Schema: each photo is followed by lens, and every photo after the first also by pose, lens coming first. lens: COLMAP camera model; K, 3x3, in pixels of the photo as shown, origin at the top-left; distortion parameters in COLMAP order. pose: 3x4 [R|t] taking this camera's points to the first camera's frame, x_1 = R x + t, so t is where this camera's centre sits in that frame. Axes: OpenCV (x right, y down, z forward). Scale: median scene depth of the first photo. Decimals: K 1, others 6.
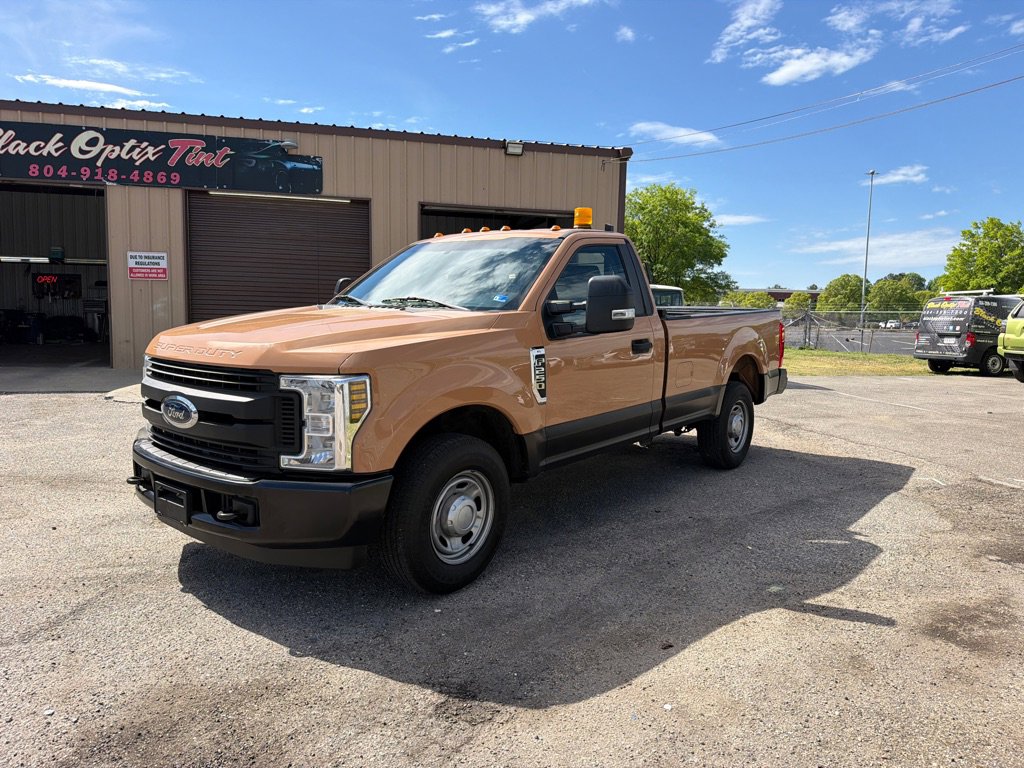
lens RADIAL K [[713.7, 0, 514.3], [0, 713.7, 388.8], [0, 0, 1]] dist [0.029833, -0.040022]
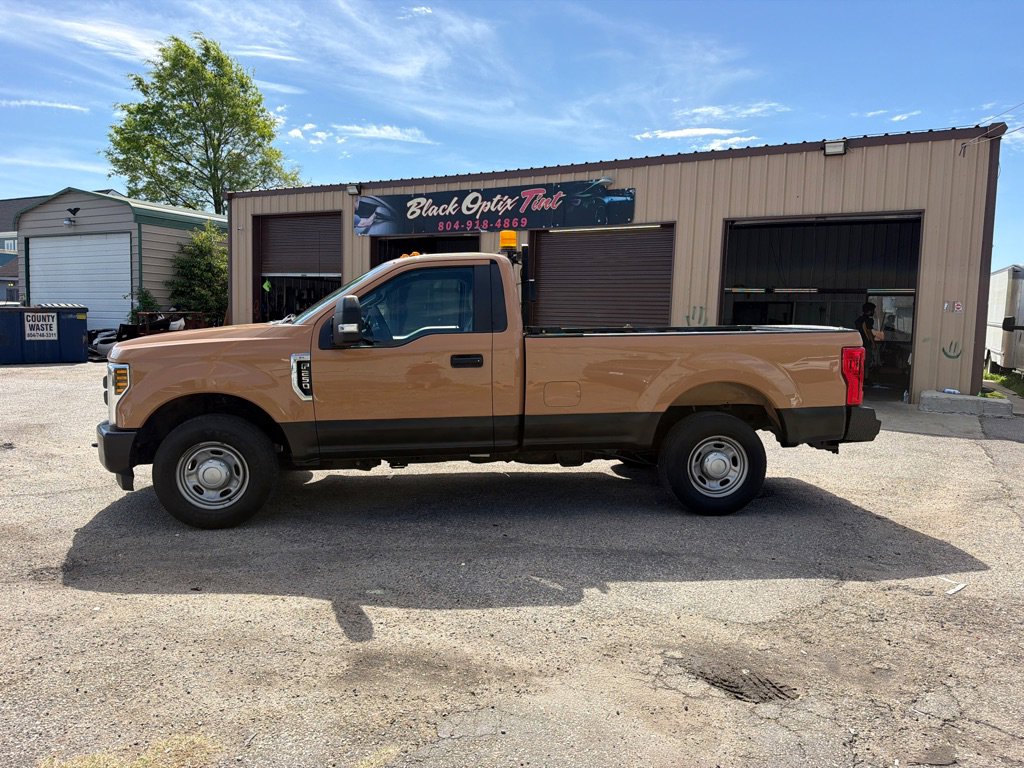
lens RADIAL K [[705.8, 0, 512.0], [0, 705.8, 384.0], [0, 0, 1]] dist [0.108318, -0.174244]
pose [[0.725286, 0.061482, -0.685697, 0.373236], [-0.085211, 0.996363, -0.000793, -0.012258], [0.683154, 0.059005, 0.727886, 0.111788]]
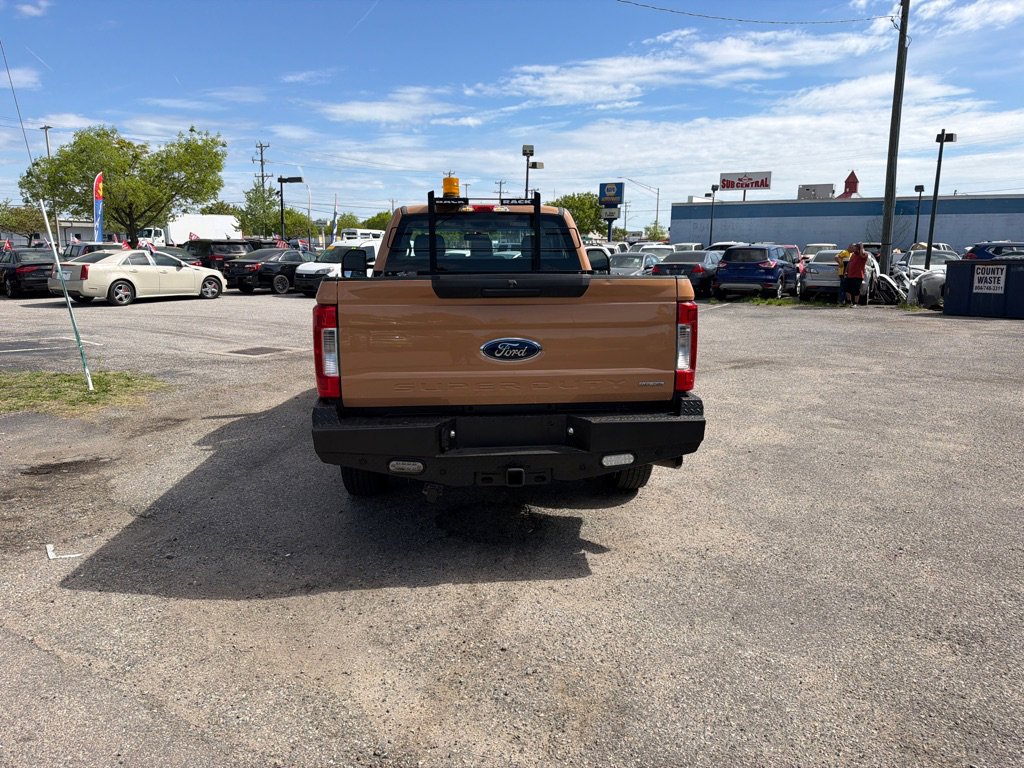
lens RADIAL K [[715.2, 0, 507.4], [0, 715.2, 376.2], [0, 0, 1]] dist [0.054014, -0.073504]
pose [[-0.723715, 0.094033, -0.683663, 0.363370], [-0.091397, 0.968886, 0.230014, -0.098144], [0.684020, 0.228949, -0.692603, 0.841999]]
